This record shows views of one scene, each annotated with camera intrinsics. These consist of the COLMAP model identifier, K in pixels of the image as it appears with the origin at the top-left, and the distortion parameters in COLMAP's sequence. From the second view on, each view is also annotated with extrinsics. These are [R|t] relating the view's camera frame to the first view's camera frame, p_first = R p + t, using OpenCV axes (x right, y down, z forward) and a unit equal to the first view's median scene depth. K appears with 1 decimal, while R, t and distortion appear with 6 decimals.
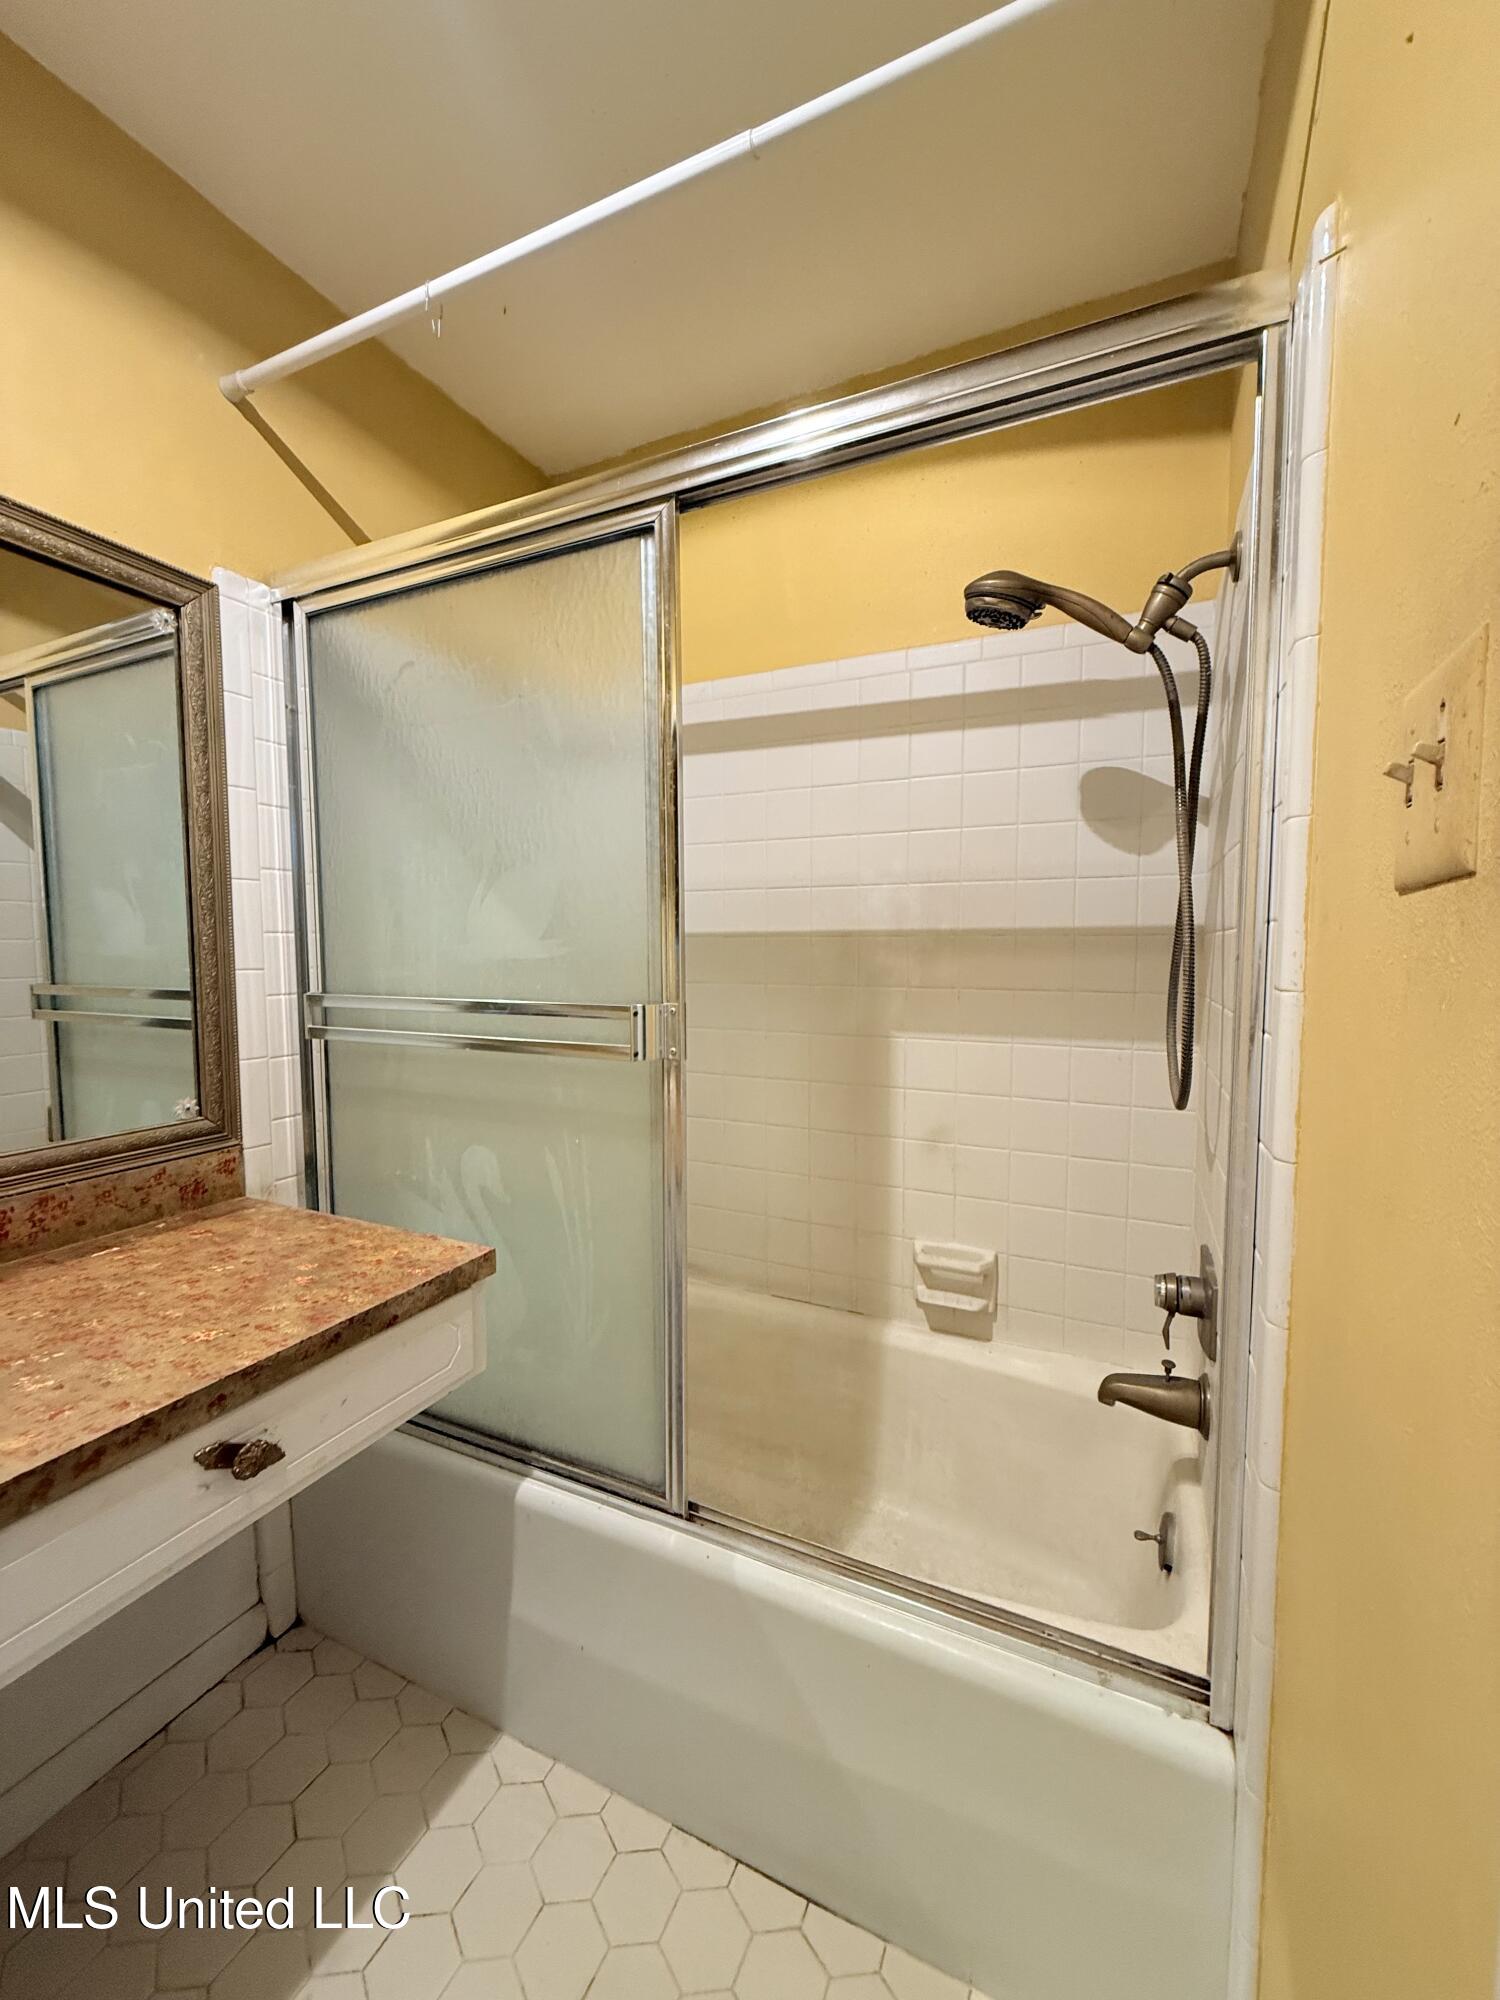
lens RADIAL K [[799.1, 0, 746.3], [0, 799.1, 1002.7], [0, 0, 1]] dist [-0.000113, 0.001027]
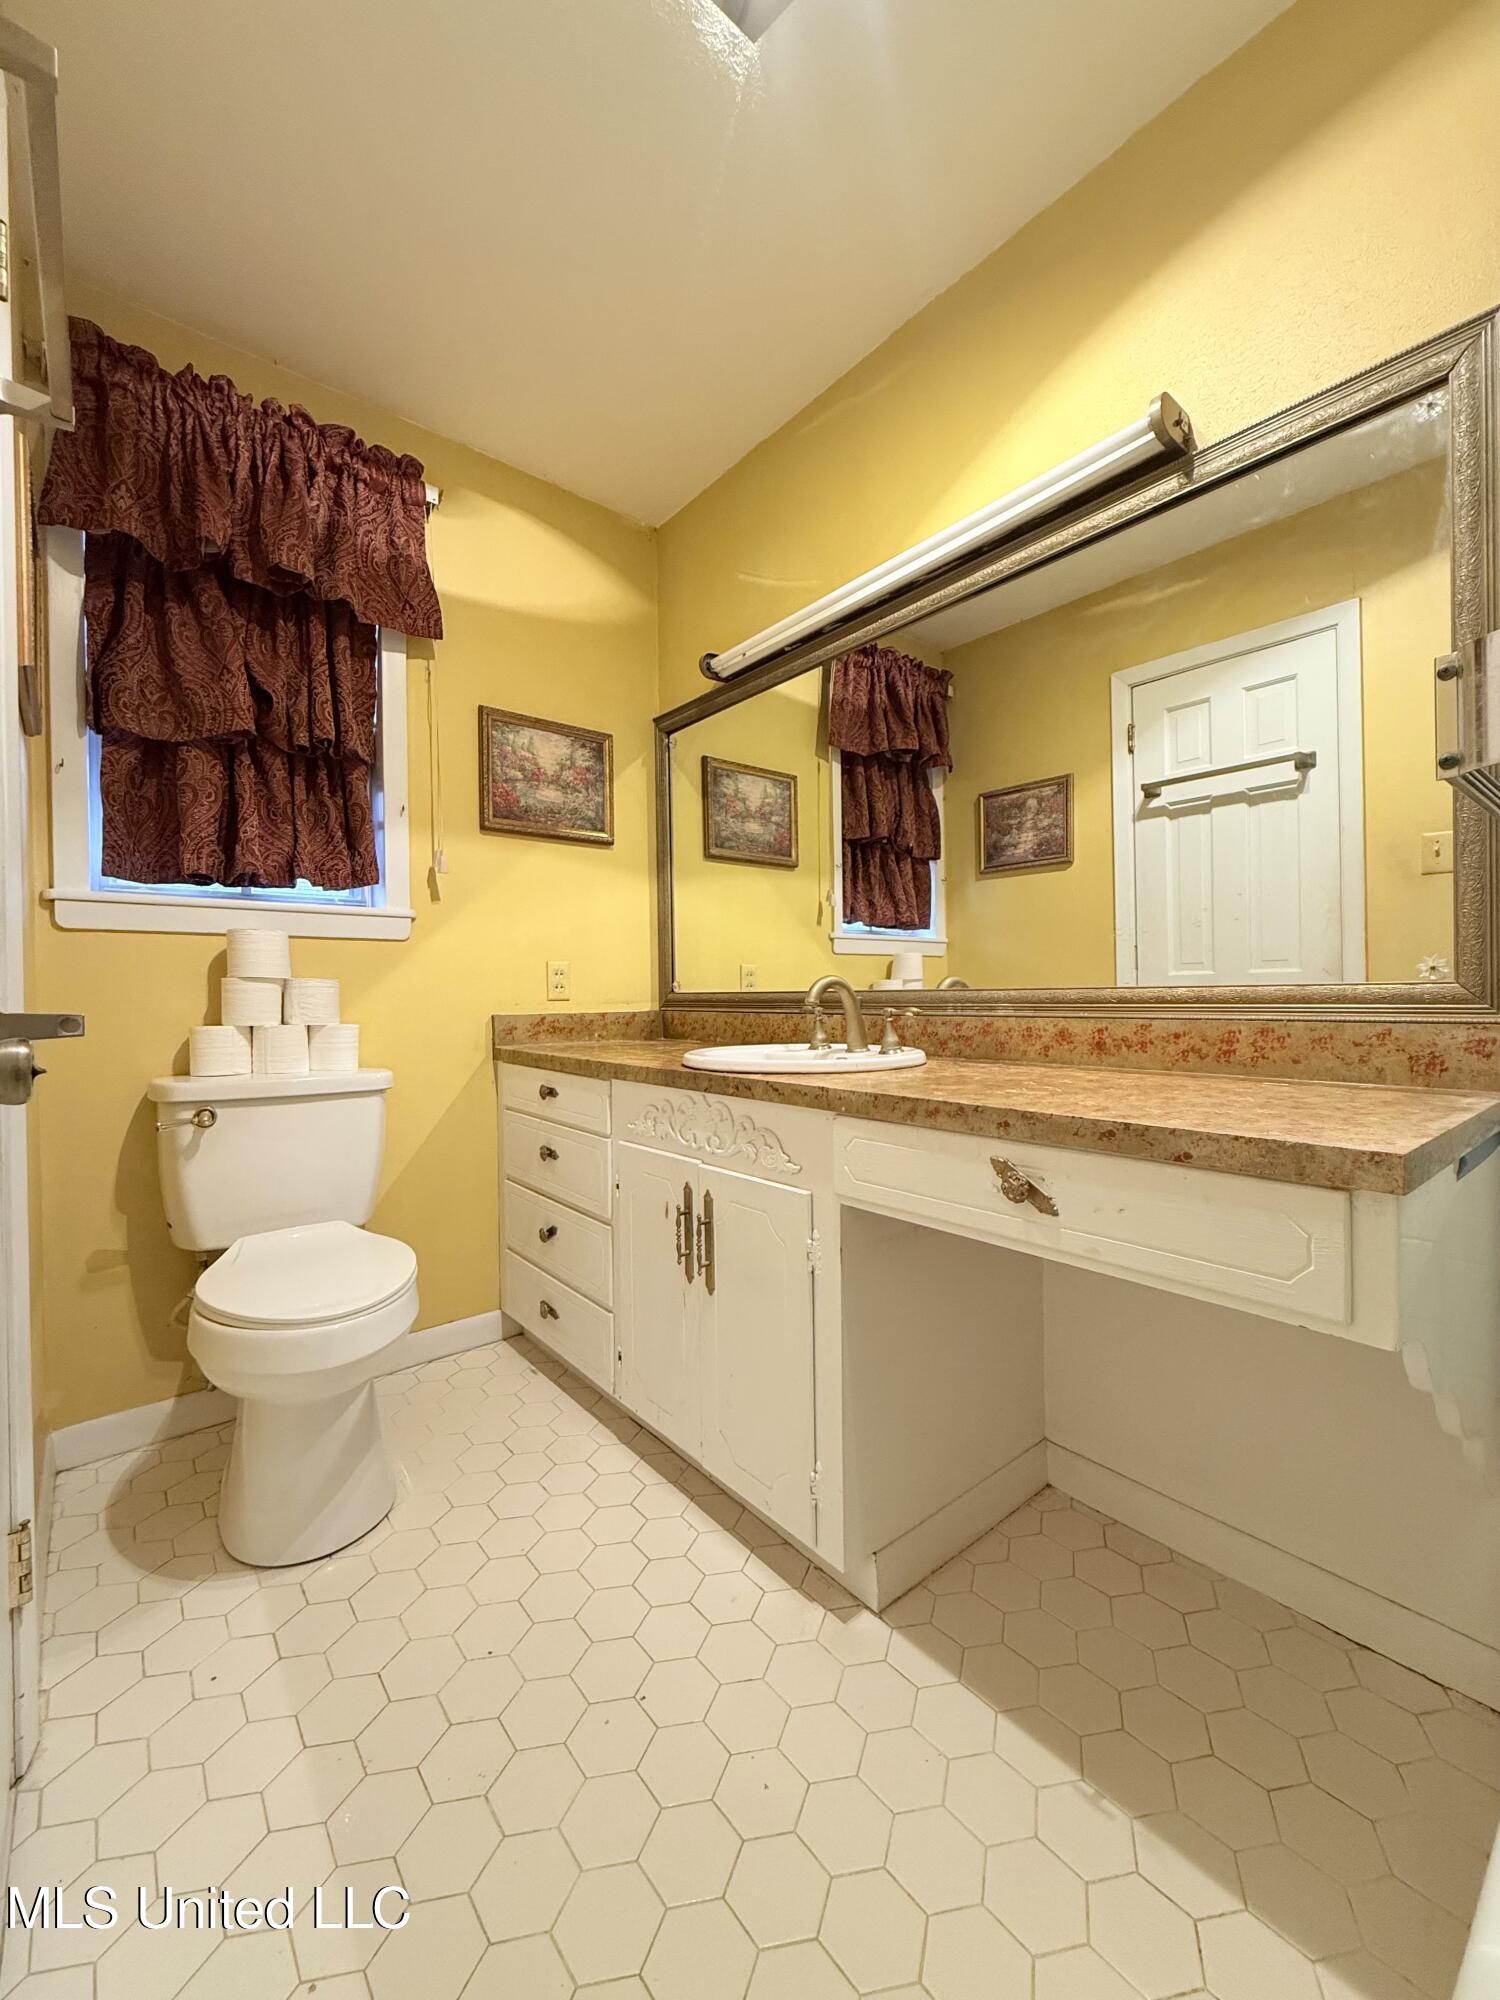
lens RADIAL K [[799.1, 0, 747.9], [0, 799.1, 998.4], [0, 0, 1]] dist [-0.000113, 0.001027]
pose [[-0.427209, 0.012785, -0.904062, 0.431936], [-0.047202, 0.998221, 0.036422, 0.190409], [0.902920, 0.058233, -0.425846, 0.798818]]
